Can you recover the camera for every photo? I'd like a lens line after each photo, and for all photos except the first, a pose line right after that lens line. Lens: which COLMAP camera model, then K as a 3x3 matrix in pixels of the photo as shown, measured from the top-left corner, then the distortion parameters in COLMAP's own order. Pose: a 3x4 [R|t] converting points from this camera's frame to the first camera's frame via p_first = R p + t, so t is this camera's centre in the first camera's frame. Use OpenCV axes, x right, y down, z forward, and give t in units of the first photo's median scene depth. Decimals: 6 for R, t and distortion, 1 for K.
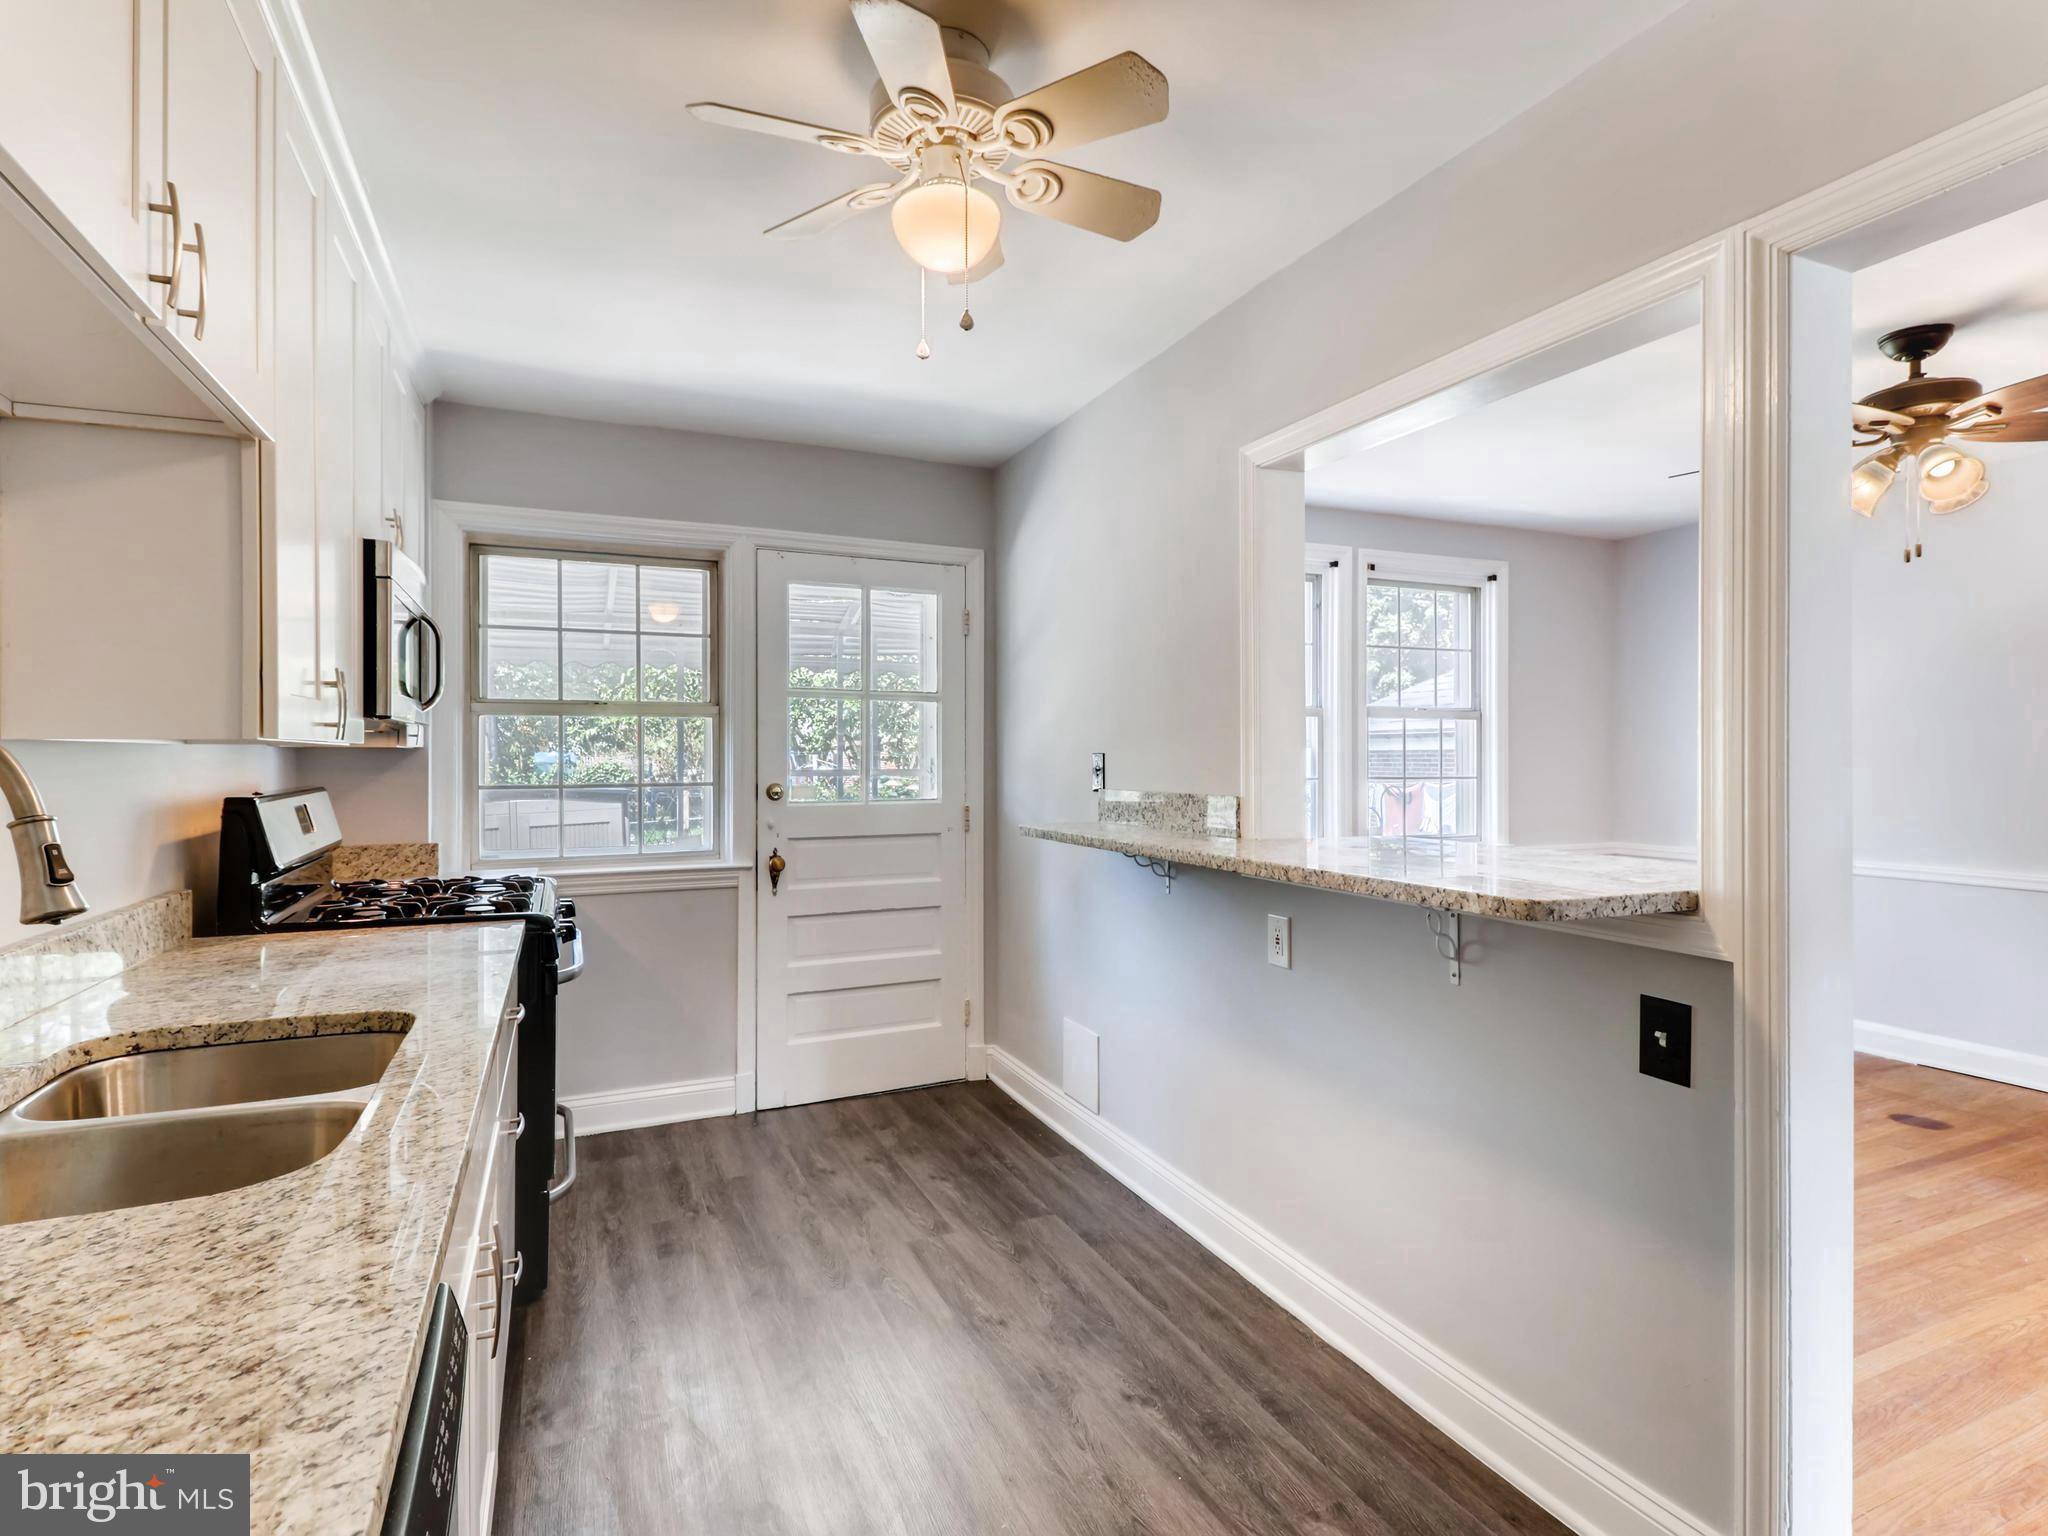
lens RADIAL K [[1057.3, 0, 1041.4], [0, 1057.3, 758.3], [0, 0, 1]] dist [0.005205, -0.005540]
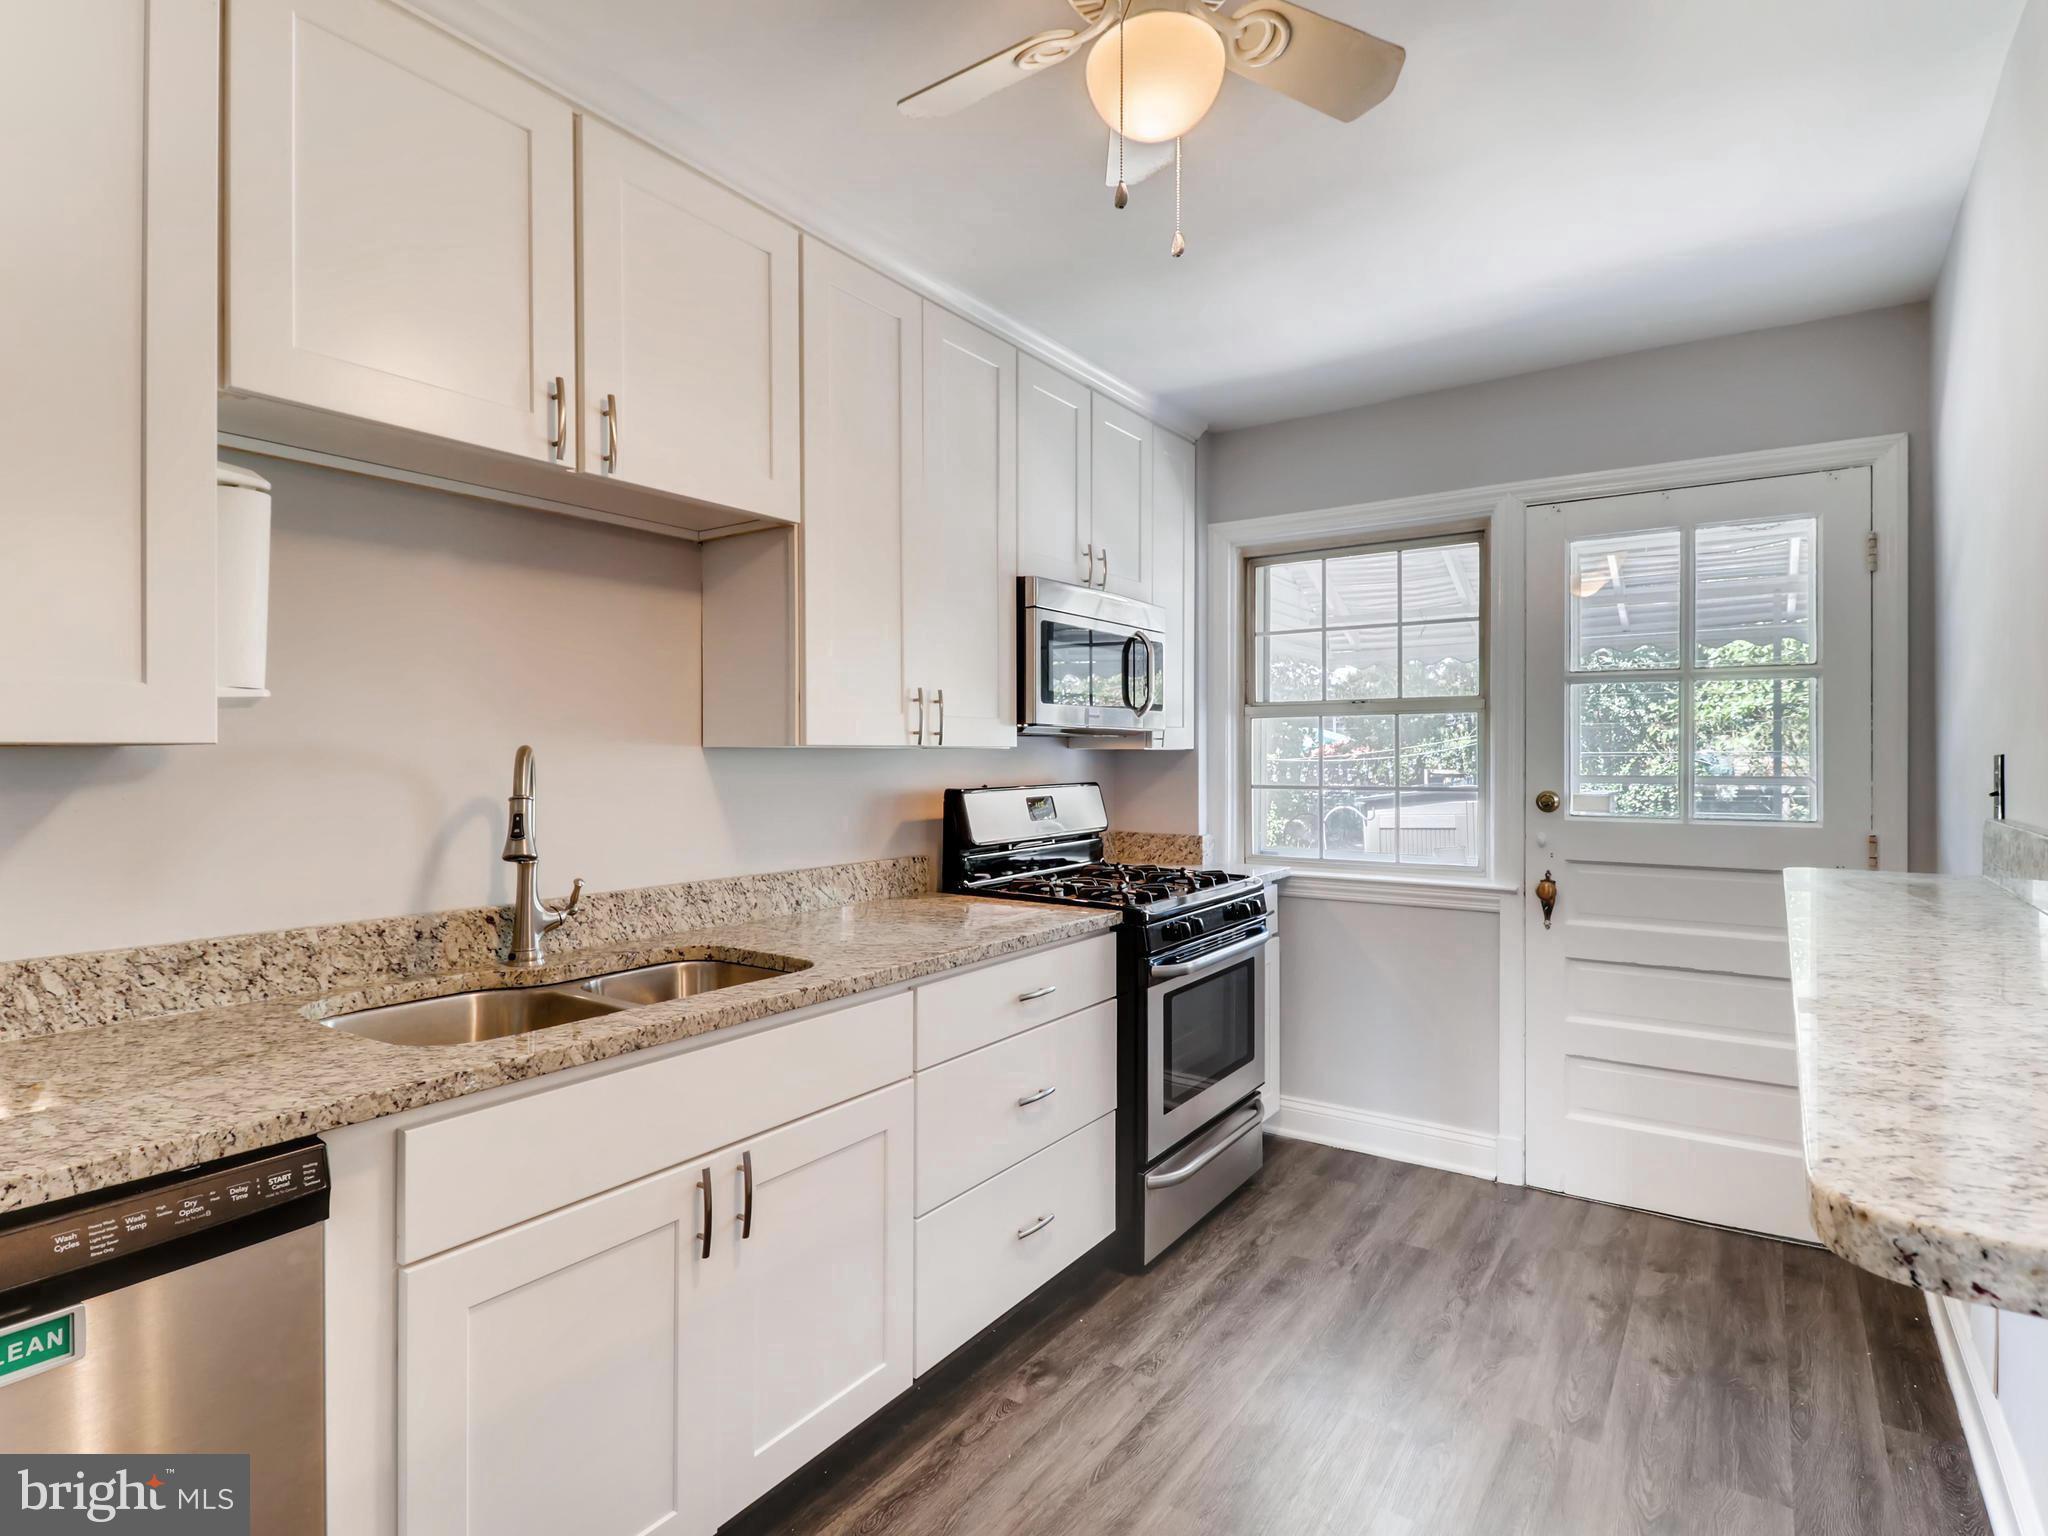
lens RADIAL K [[1057.3, 0, 1019.4], [0, 1057.3, 757.2], [0, 0, 1]] dist [0.005205, -0.005540]
pose [[0.506938, 0.001744, -0.861980, 0.255500], [-0.001328, 0.999998, 0.001242, -0.002829], [0.861981, 0.000516, 0.506940, 0.252731]]
